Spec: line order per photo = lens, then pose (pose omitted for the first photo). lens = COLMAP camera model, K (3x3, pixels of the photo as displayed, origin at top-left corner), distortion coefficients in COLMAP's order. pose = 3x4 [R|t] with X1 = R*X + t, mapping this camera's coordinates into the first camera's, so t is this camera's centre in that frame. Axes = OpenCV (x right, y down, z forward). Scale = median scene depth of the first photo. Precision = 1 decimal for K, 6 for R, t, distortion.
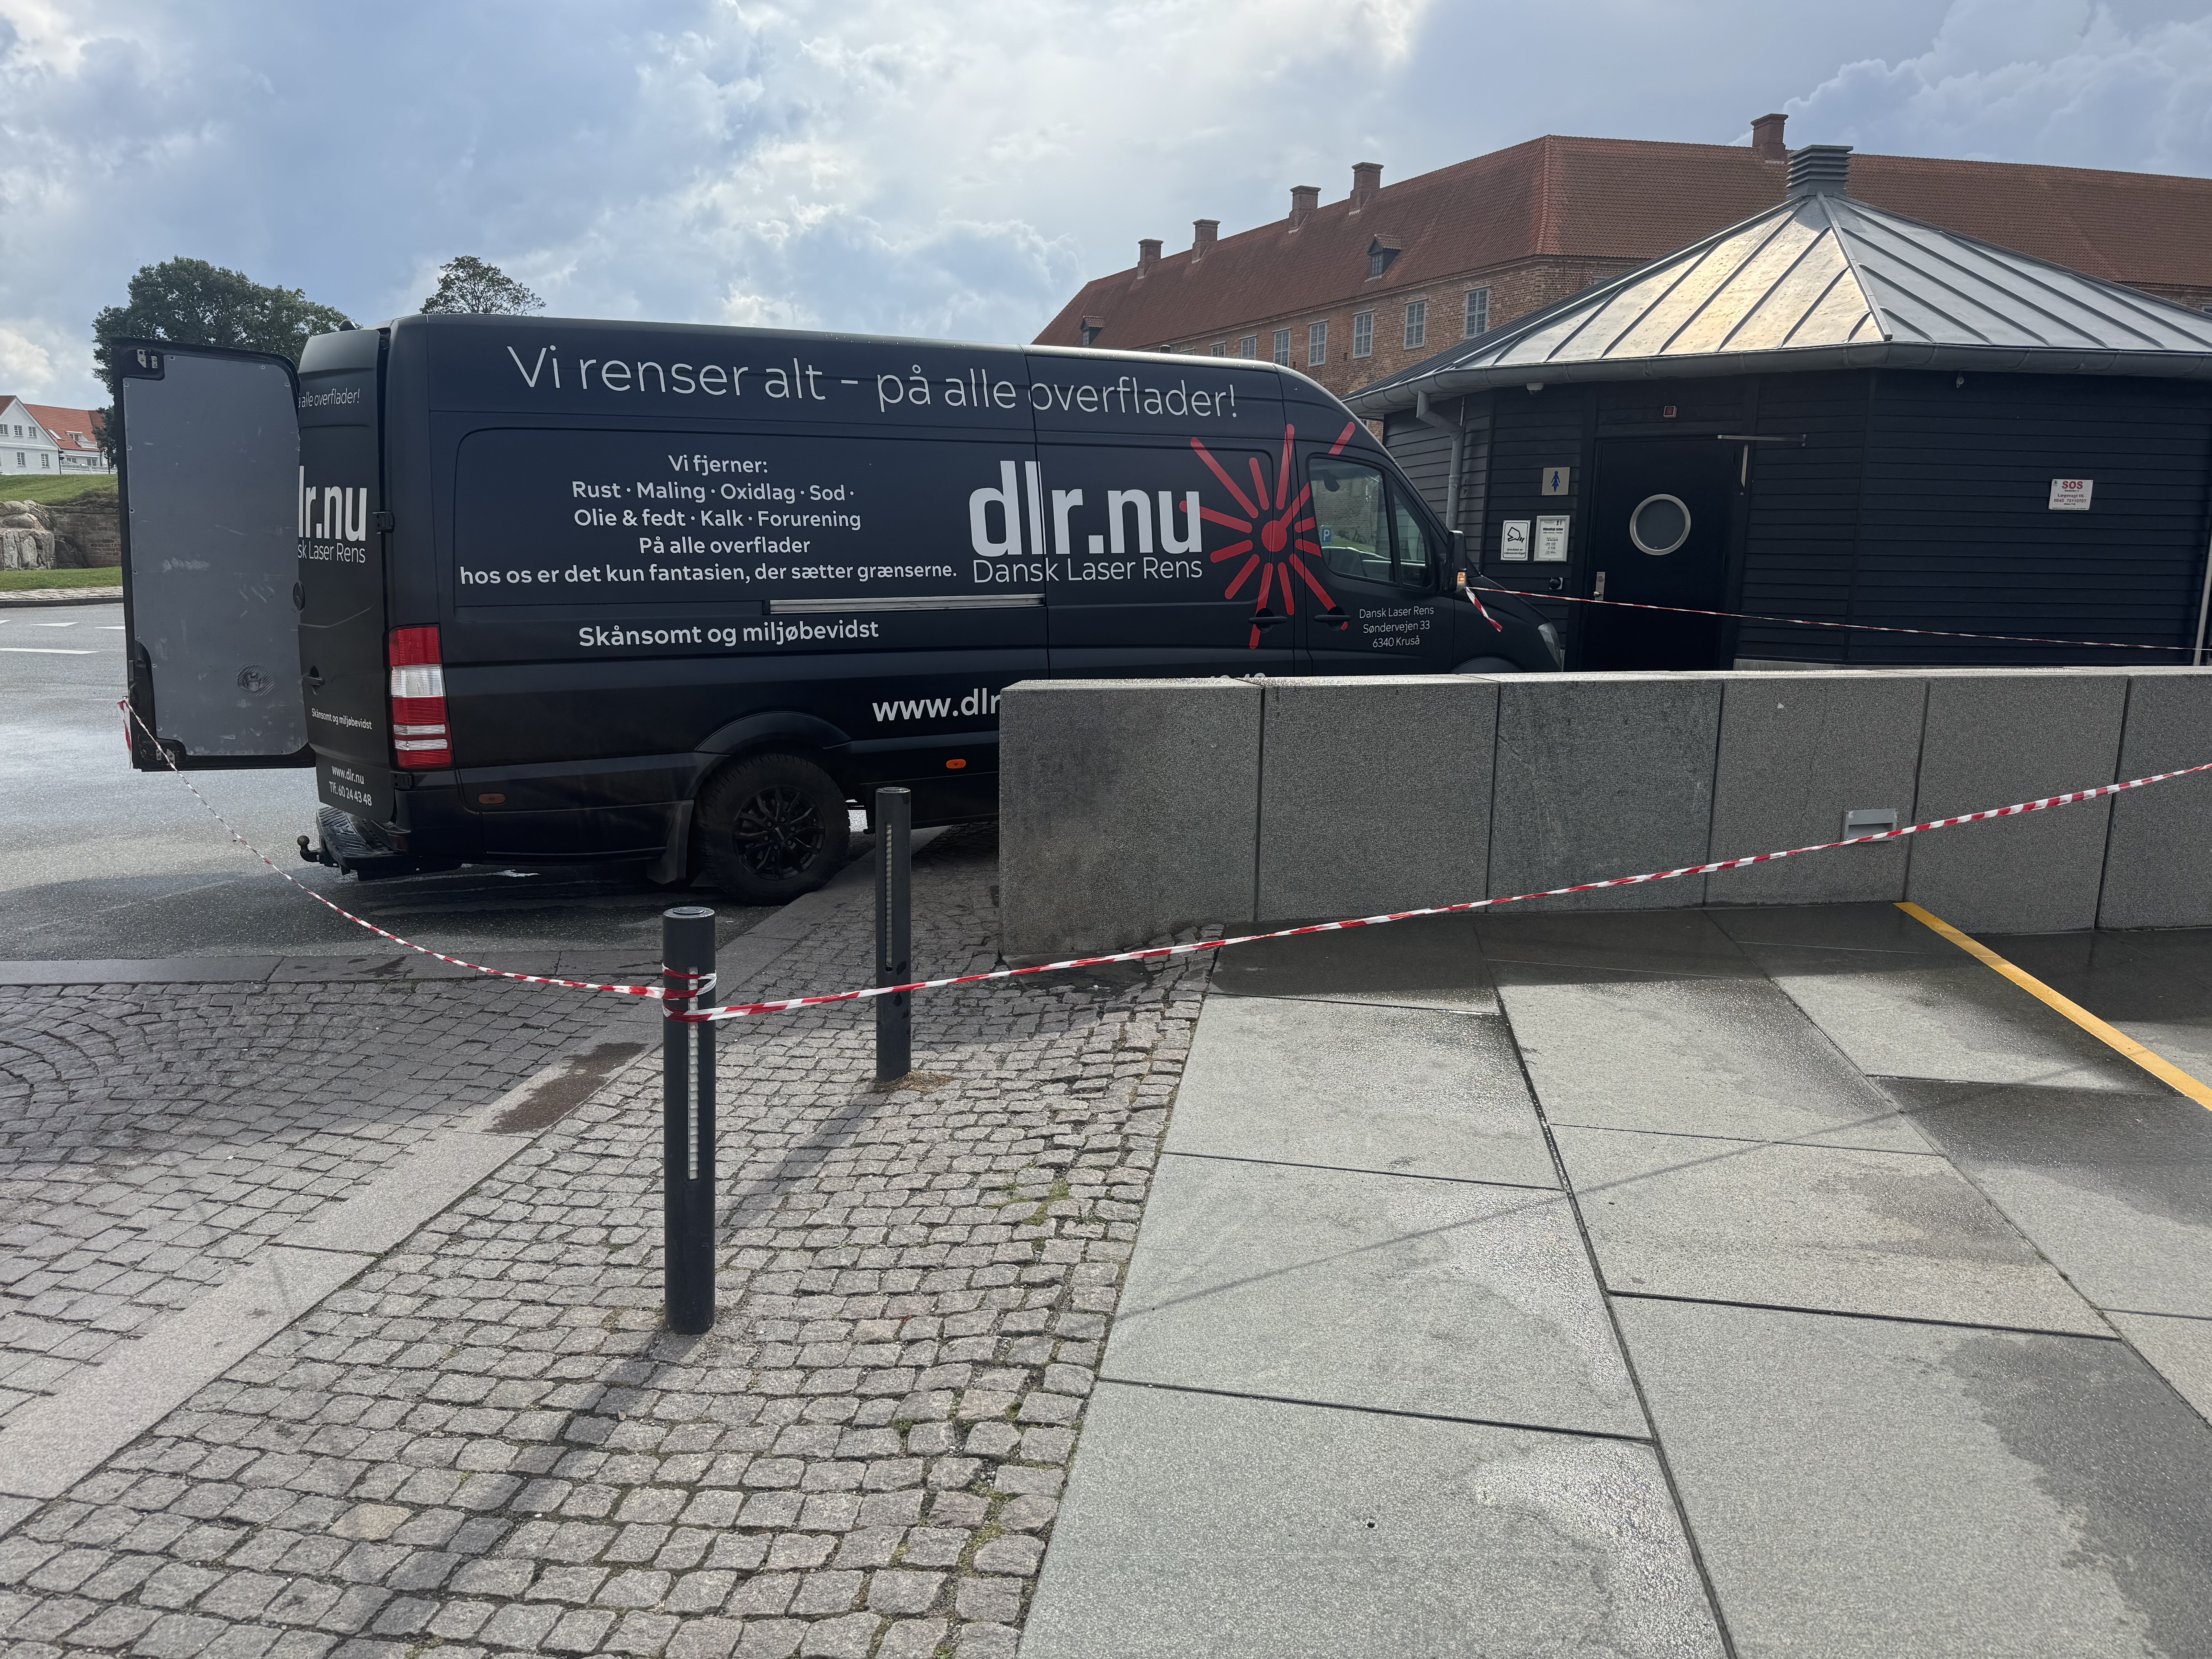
lens RADIAL K [[1497.7, 0, 1069.4], [0, 1497.7, 821.1], [0, 0, 1]] dist [0.002757, -0.002447]
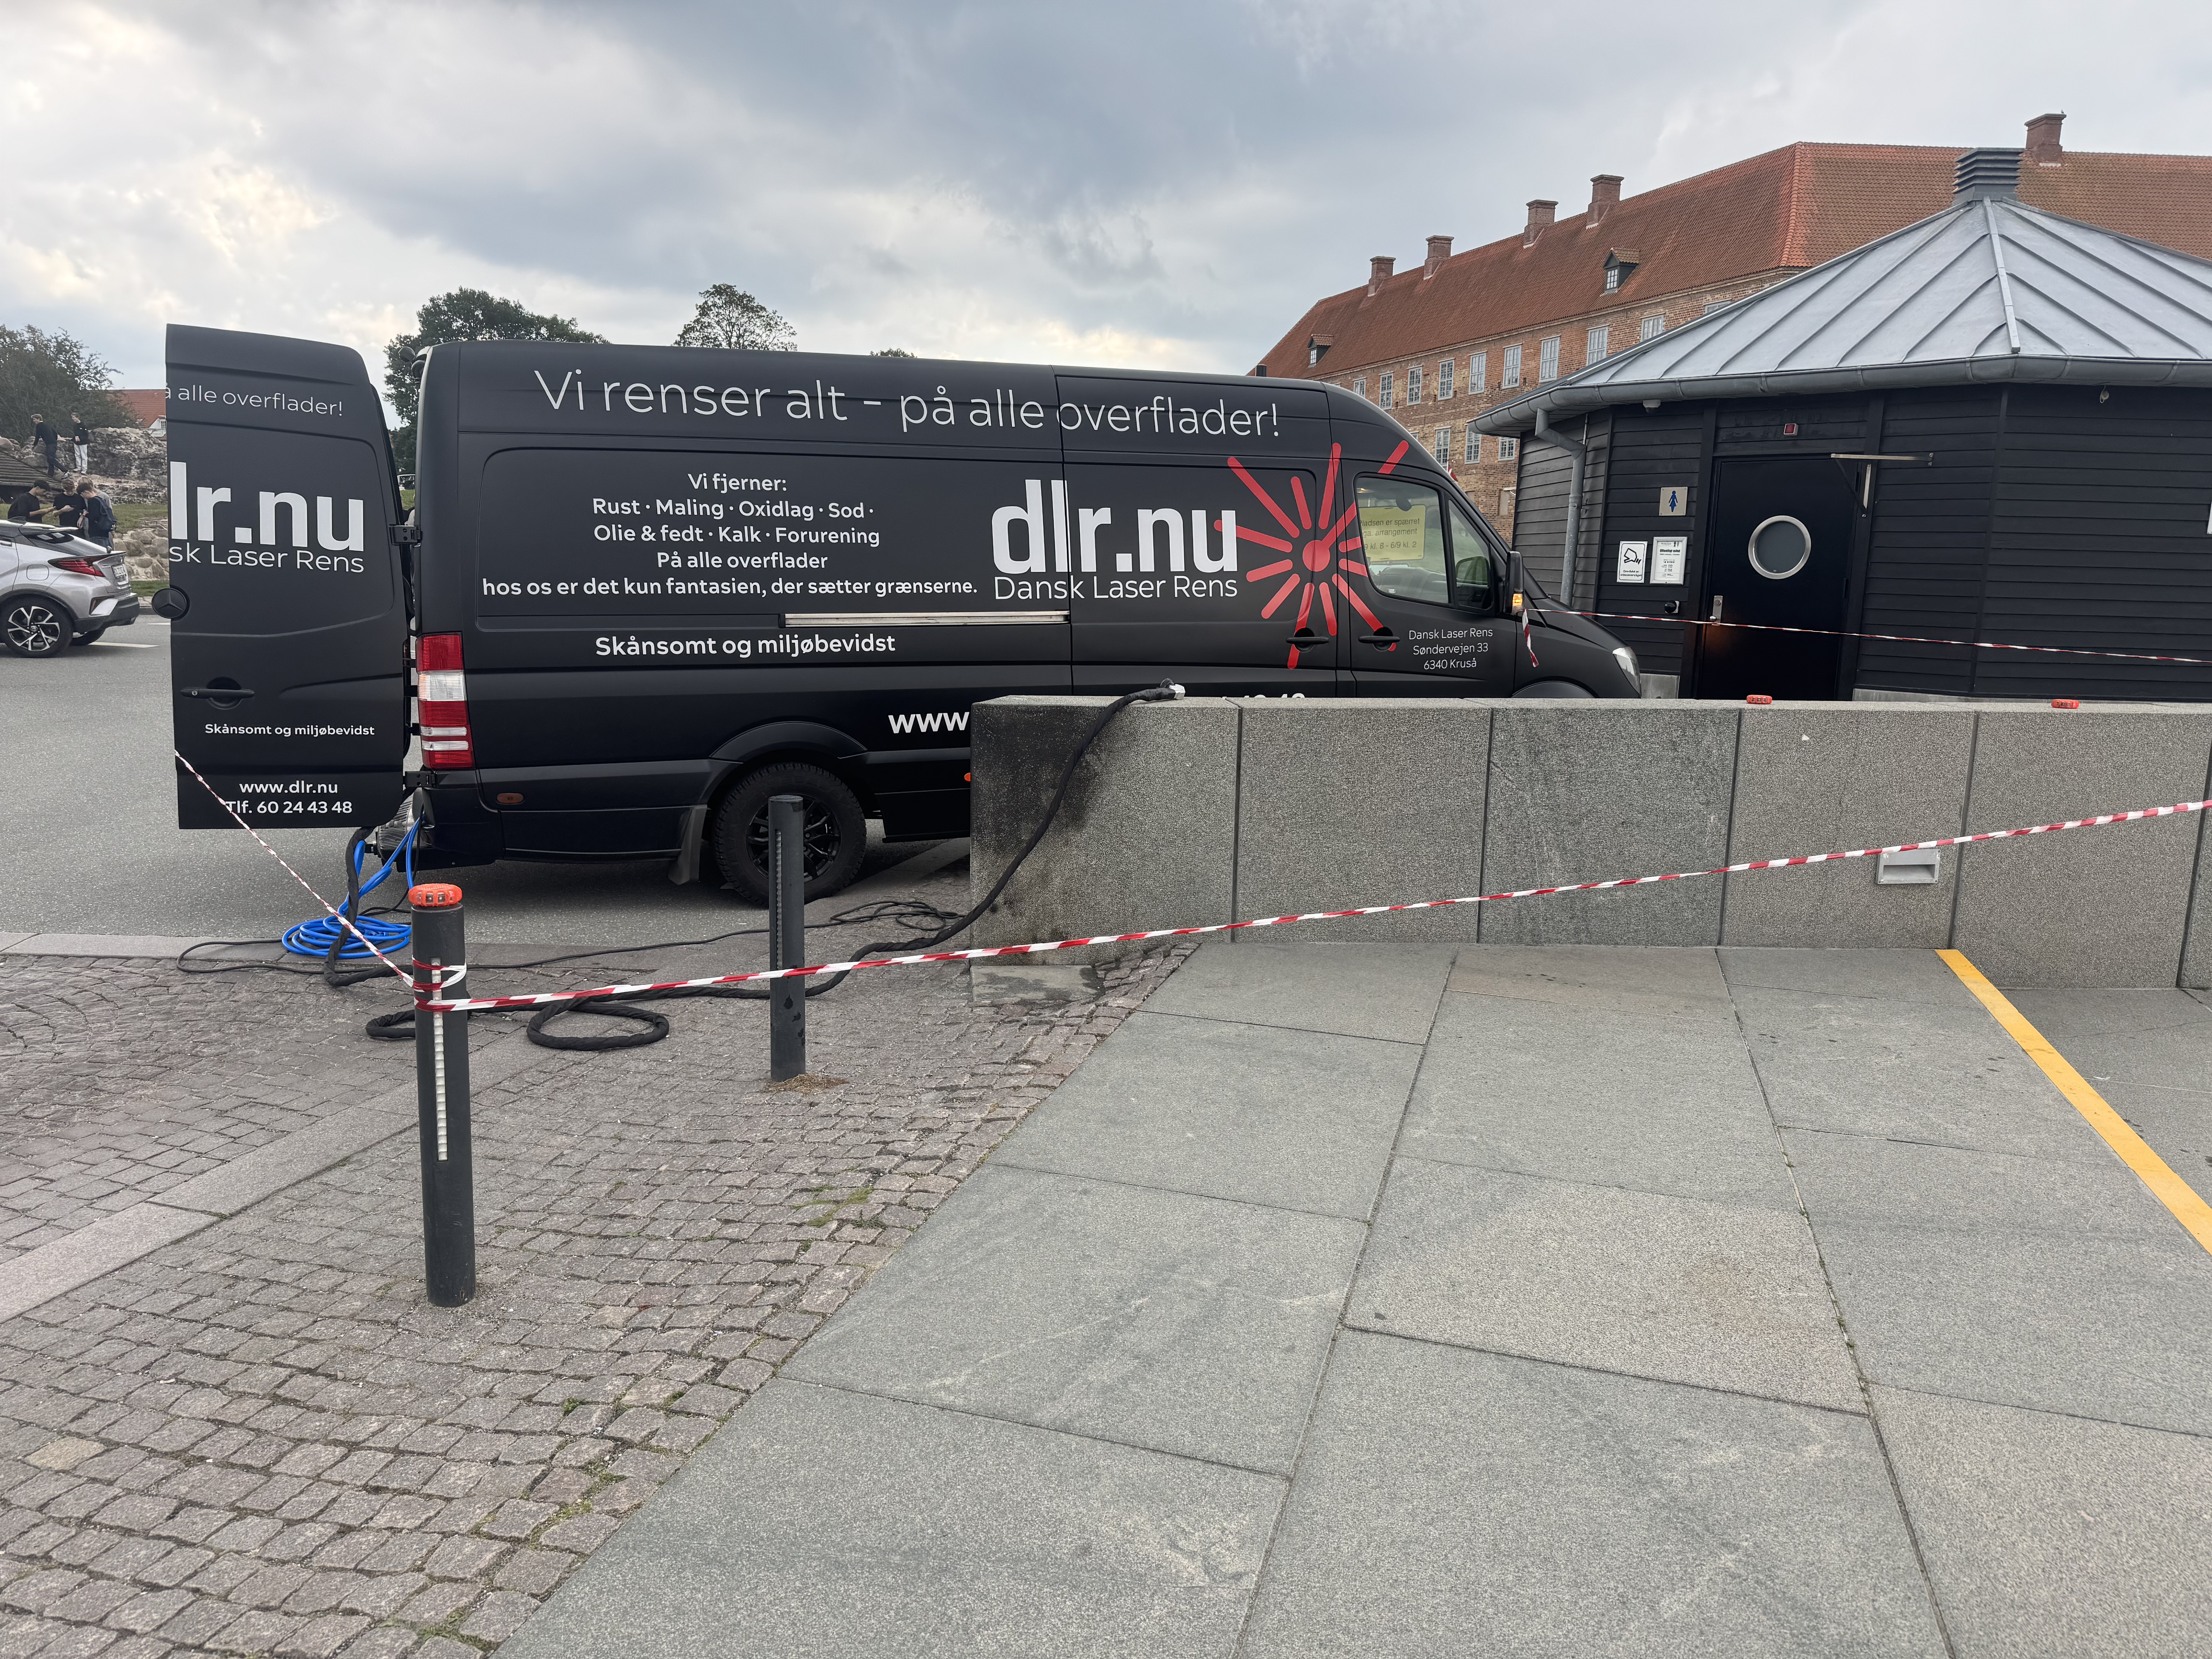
lens RADIAL K [[1490.6, 0, 1106.0], [0, 1490.6, 829.5], [0, 0, 1]] dist [0.000958, -0.004271]
pose [[0.992392, 0.029849, -0.119448, 0.140590], [-0.030432, 0.999532, -0.003058, -0.001992], [0.119301, 0.006669, 0.992836, 0.004997]]
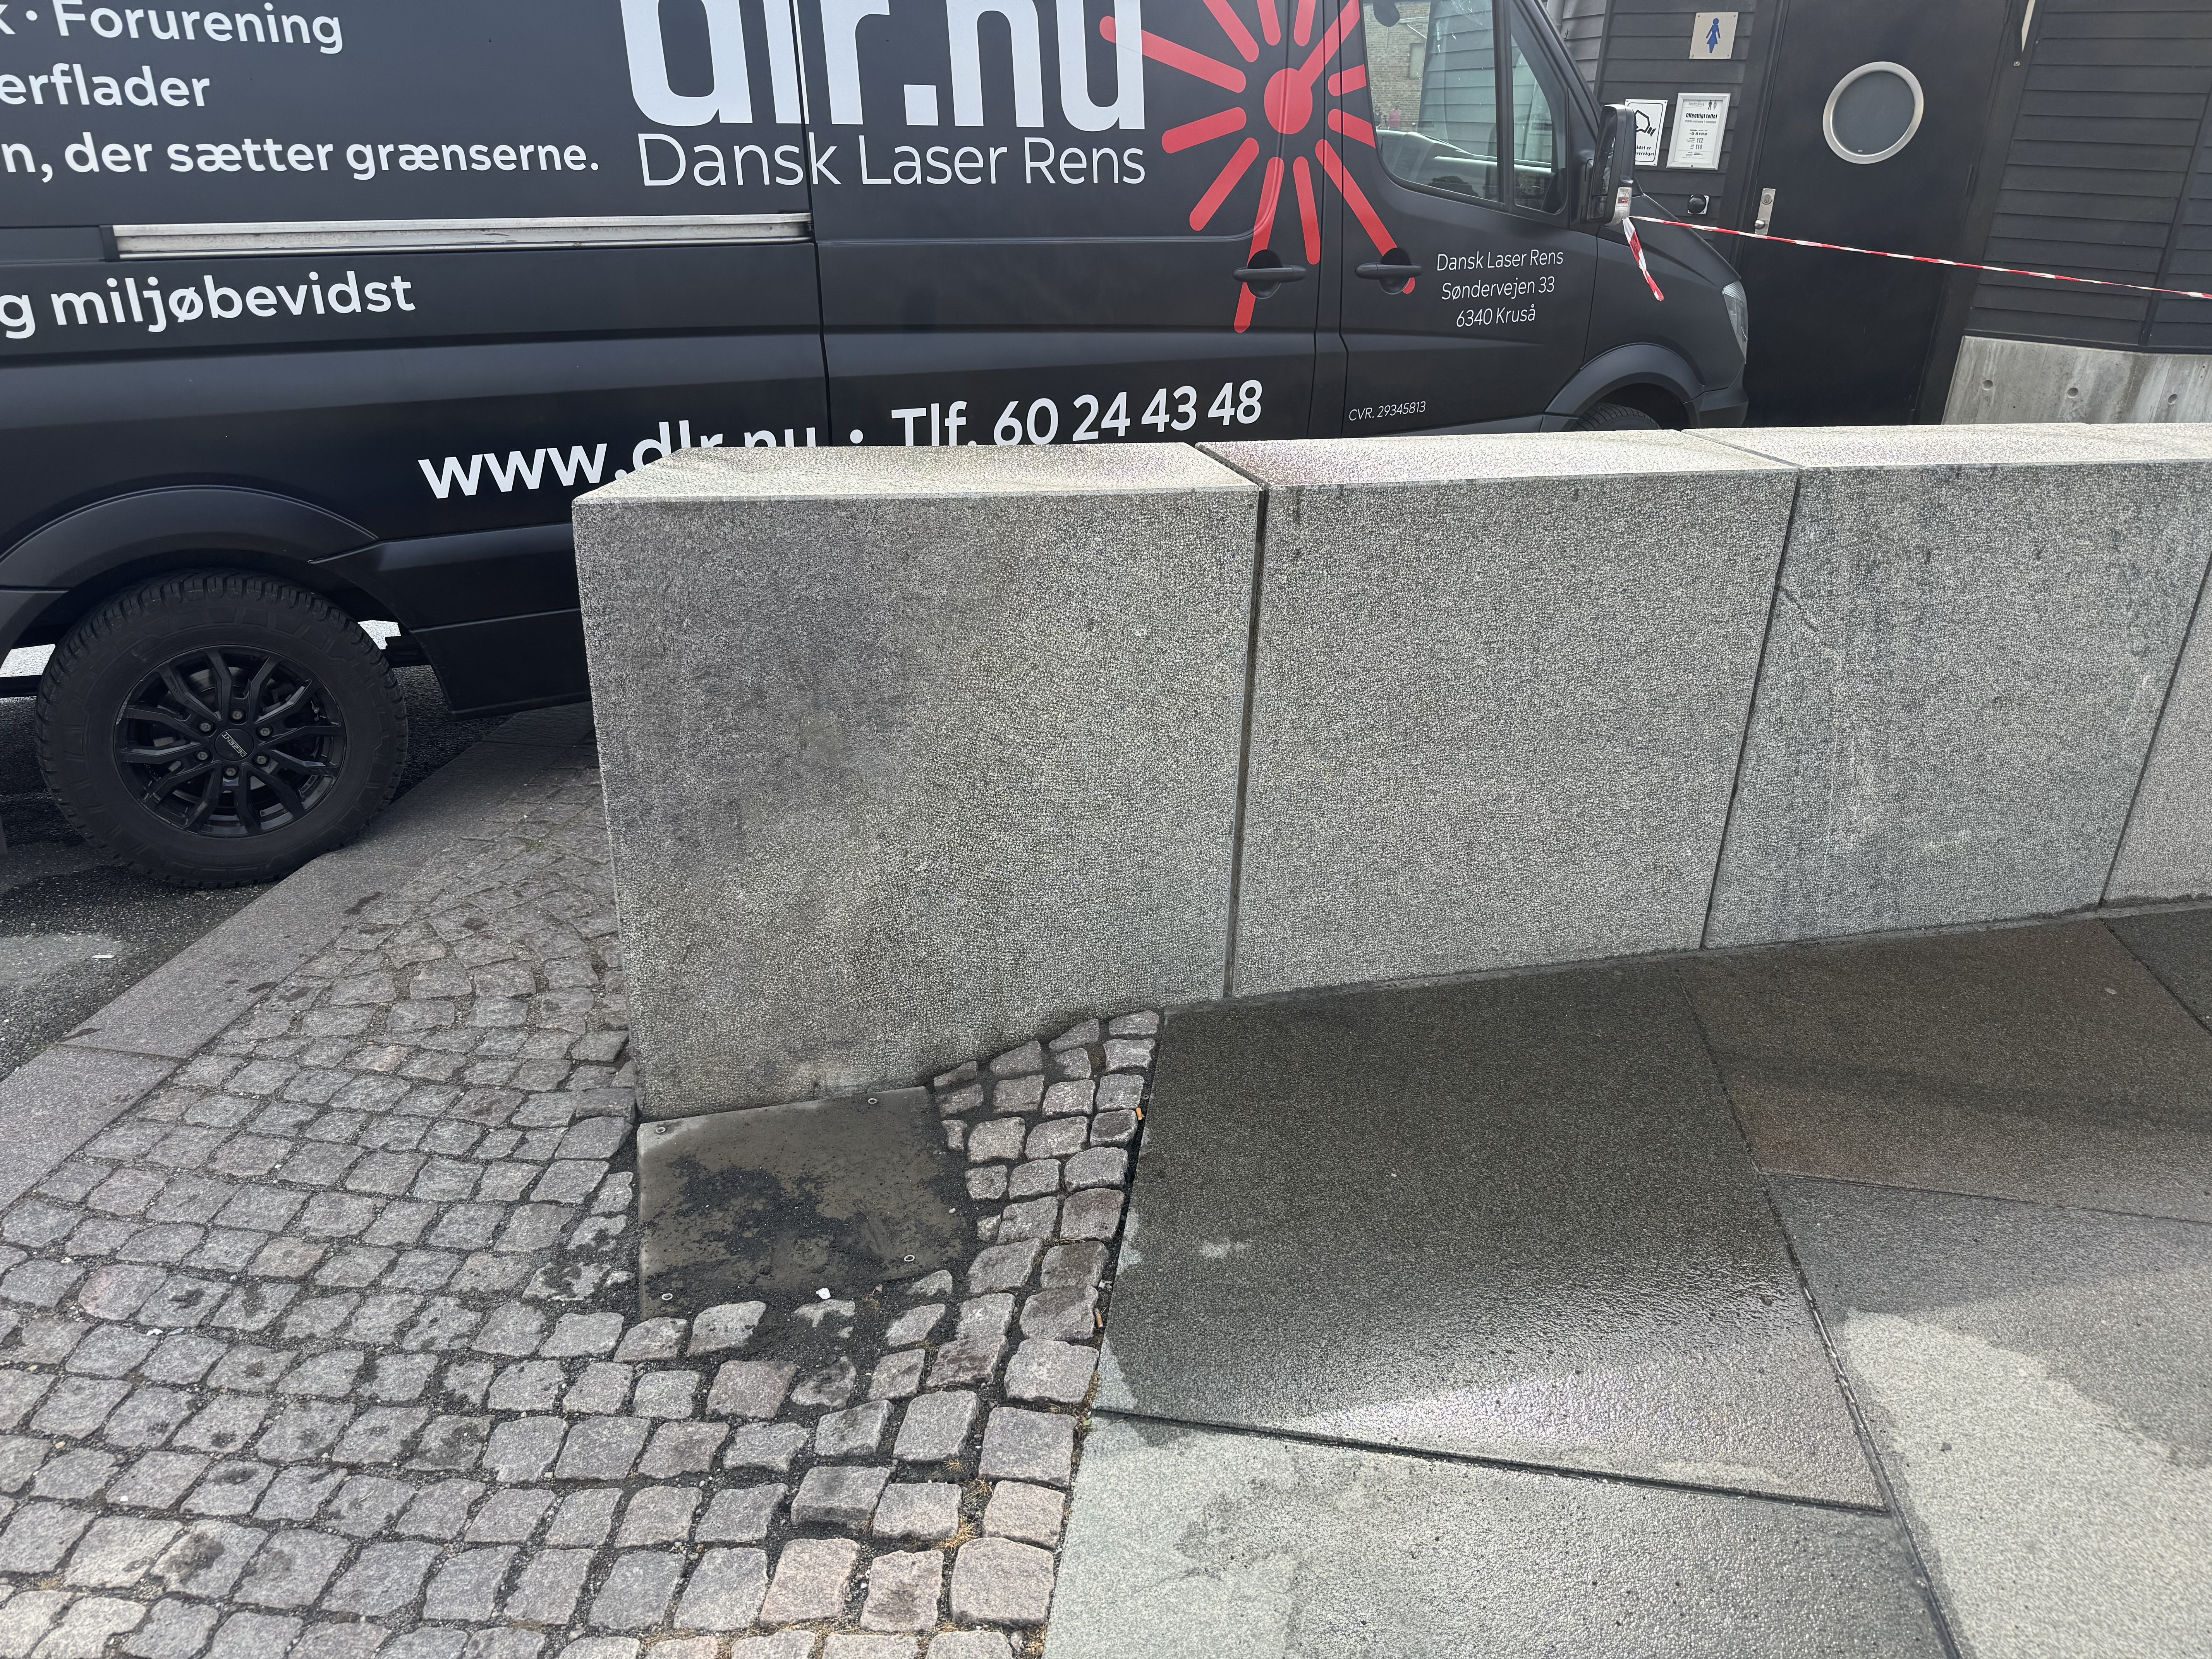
lens RADIAL K [[1553.5, 0, 1130.5], [0, 1553.5, 835.5], [0, 0, 1]] dist [-0.011597, -0.017784]
pose [[0.998068, 0.001890, 0.062102, 0.058309], [-0.016933, 0.969974, 0.242618, -0.085828], [-0.059779, -0.243201, 0.968132, 0.496661]]
